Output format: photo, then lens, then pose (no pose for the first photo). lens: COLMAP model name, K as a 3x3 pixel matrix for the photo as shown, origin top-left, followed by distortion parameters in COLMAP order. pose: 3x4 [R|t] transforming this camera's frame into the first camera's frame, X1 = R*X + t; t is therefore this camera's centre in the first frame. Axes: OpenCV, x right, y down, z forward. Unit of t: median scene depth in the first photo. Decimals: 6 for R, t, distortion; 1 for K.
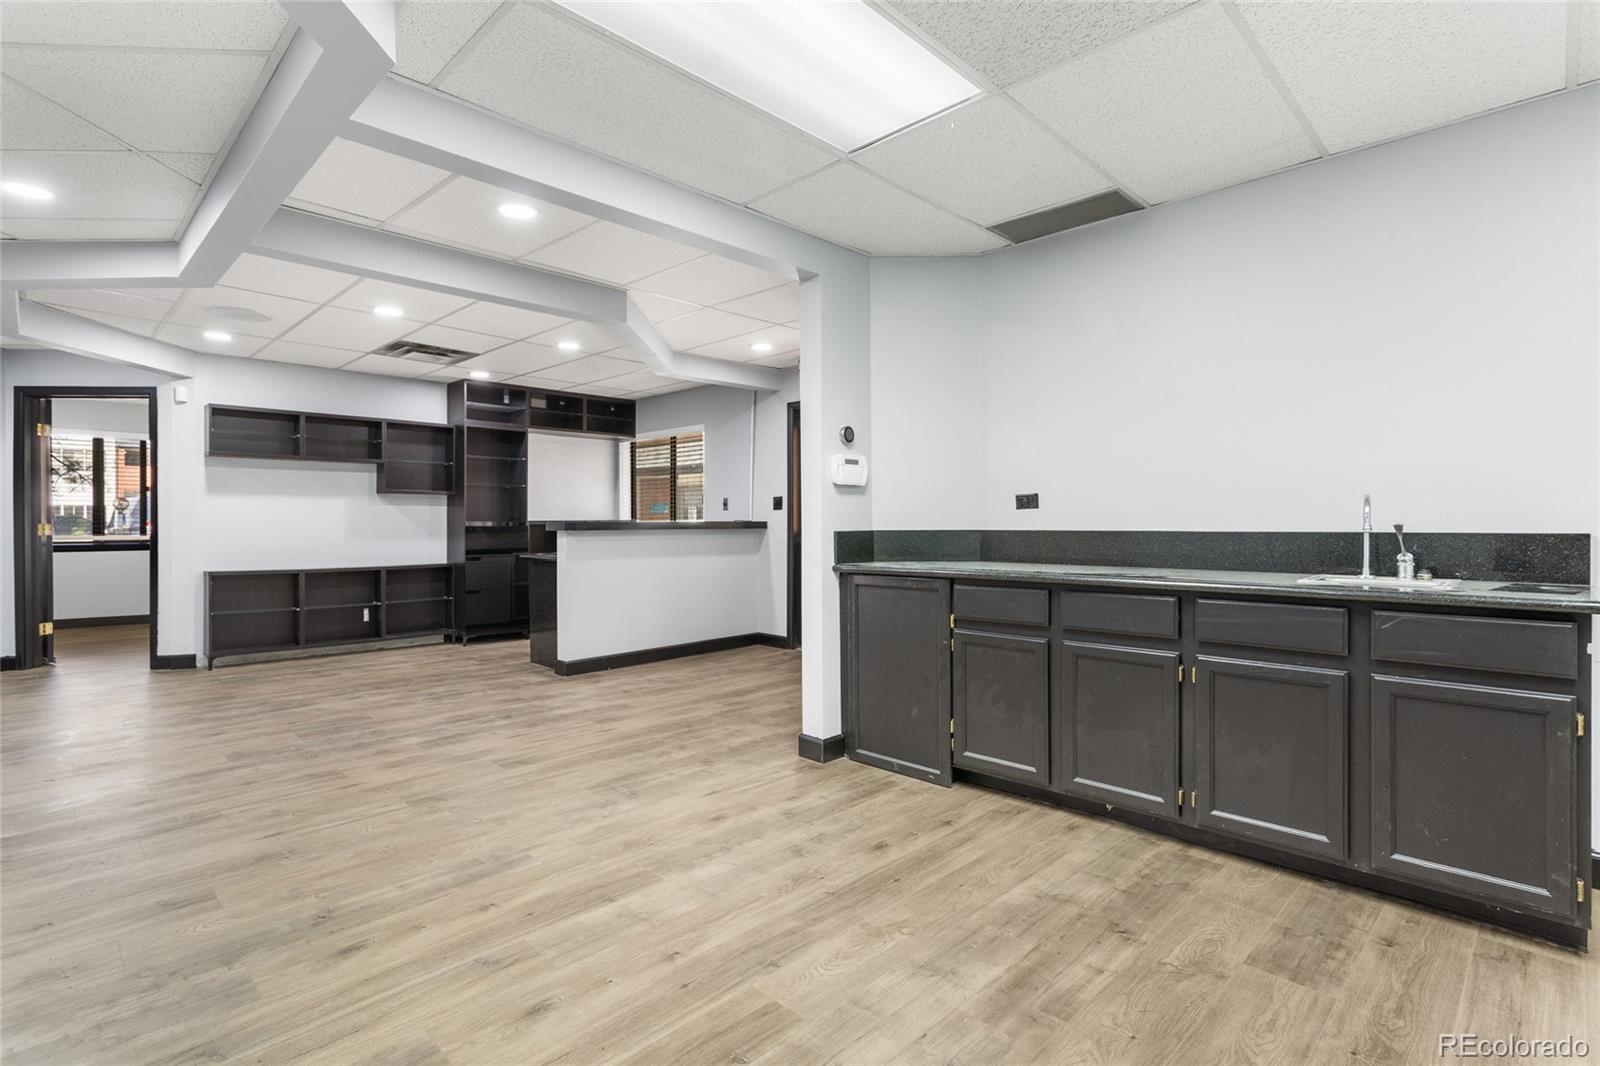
lens RADIAL K [[784.2, 0, 802.8], [0, 784.2, 526.8], [0, 0, 1]] dist [0.009931, 0.003336]
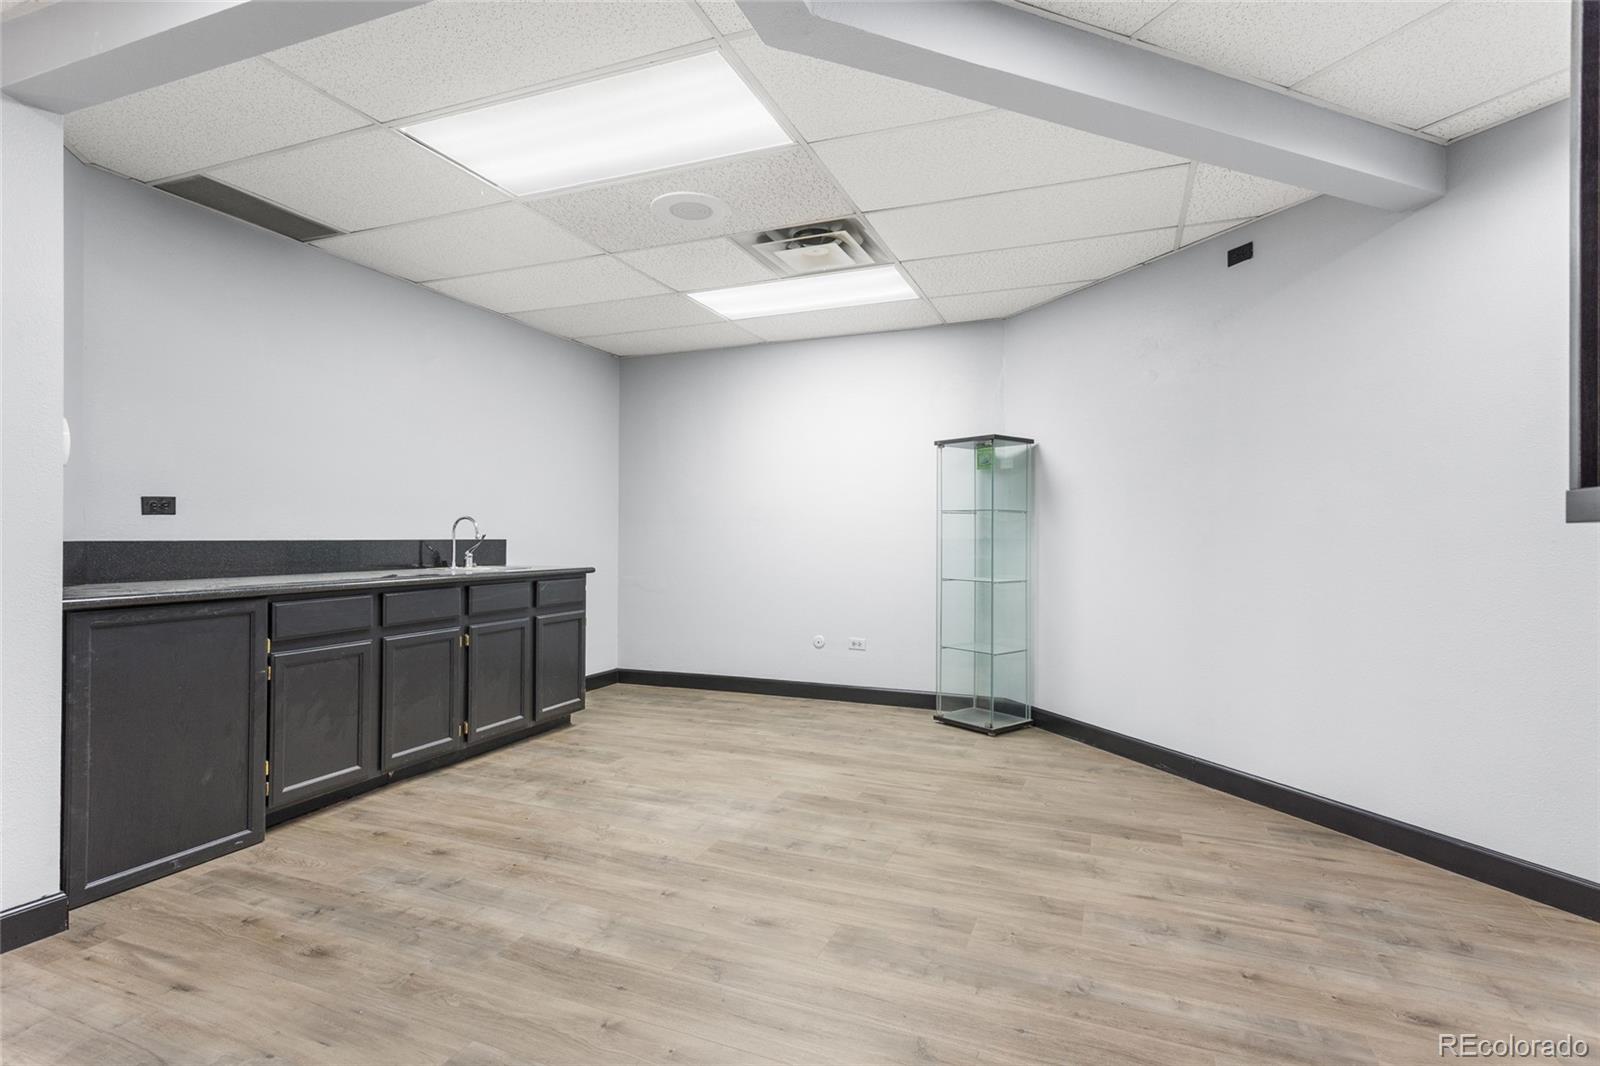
lens RADIAL K [[784.2, 0, 808.4], [0, 784.2, 532.4], [0, 0, 1]] dist [0.009931, 0.003336]
pose [[-0.397330, 0.003950, 0.917667, -0.702024], [0.000494, 0.999992, -0.004090, -0.000741], [-0.917676, -0.001172, -0.397328, 0.664452]]
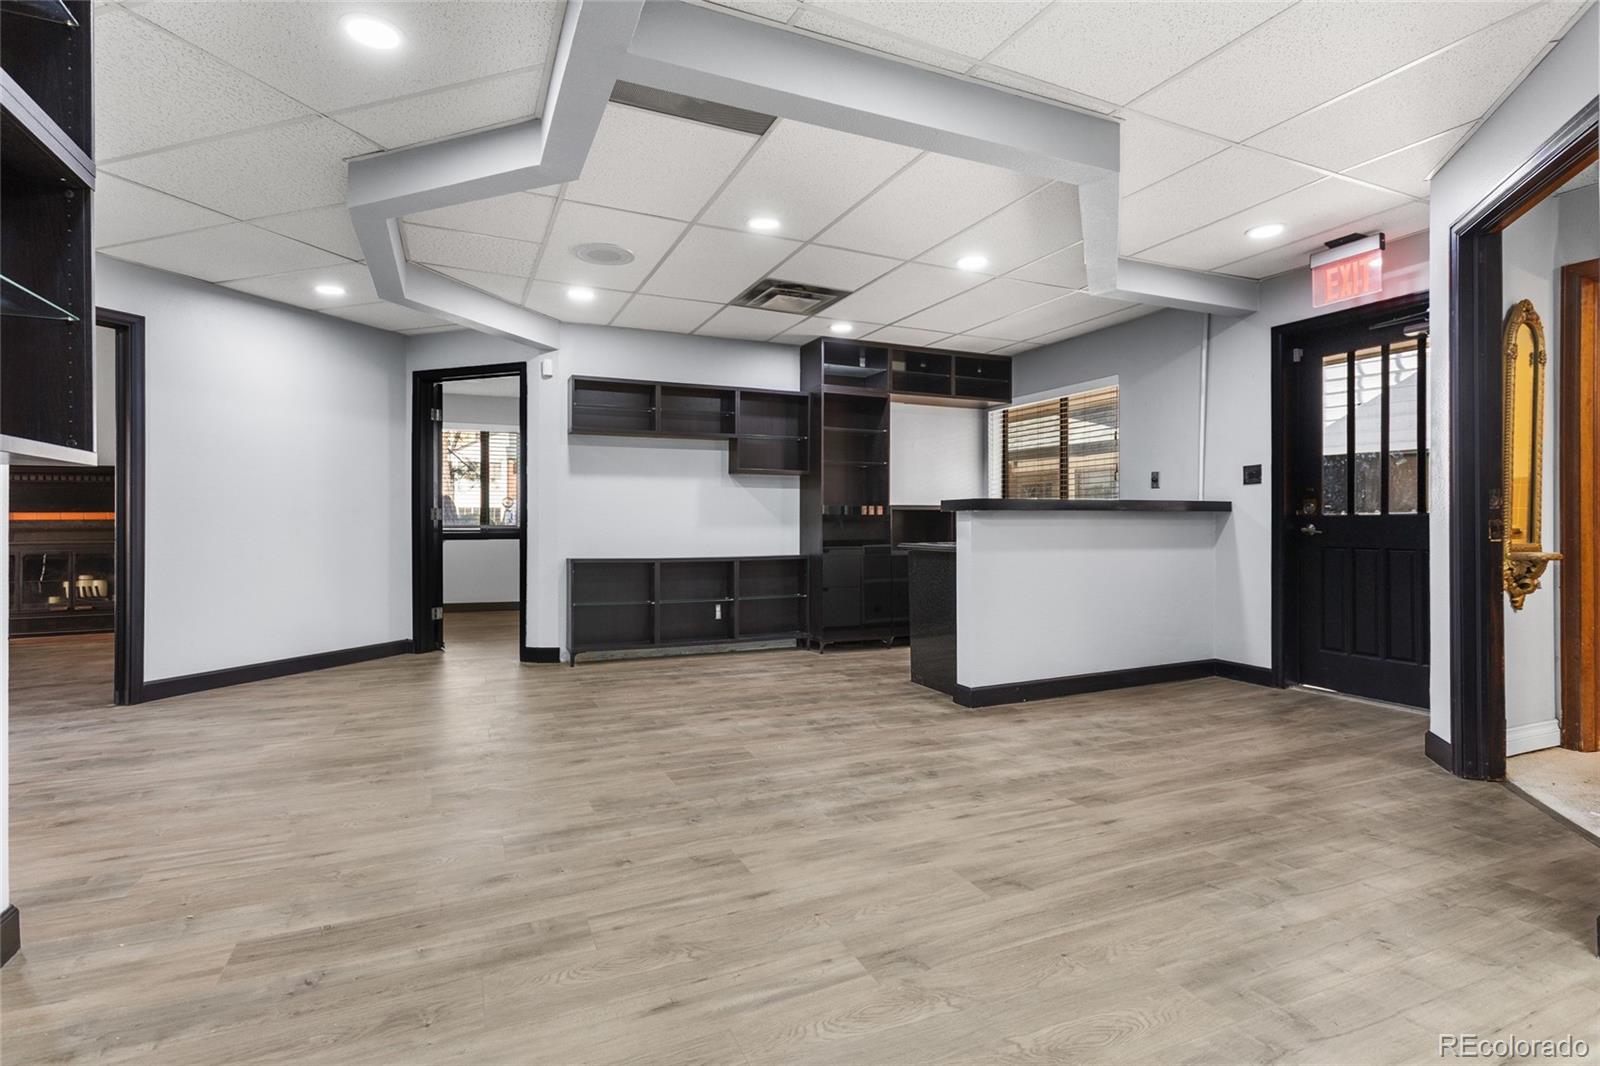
lens RADIAL K [[784.2, 0, 804.7], [0, 784.2, 529.2], [0, 0, 1]] dist [0.009931, 0.003336]
pose [[0.937878, 0.003287, -0.346949, -0.272511], [-0.003222, 0.999995, 0.000763, 0.031337], [0.346950, 0.000402, 0.937884, 0.358830]]
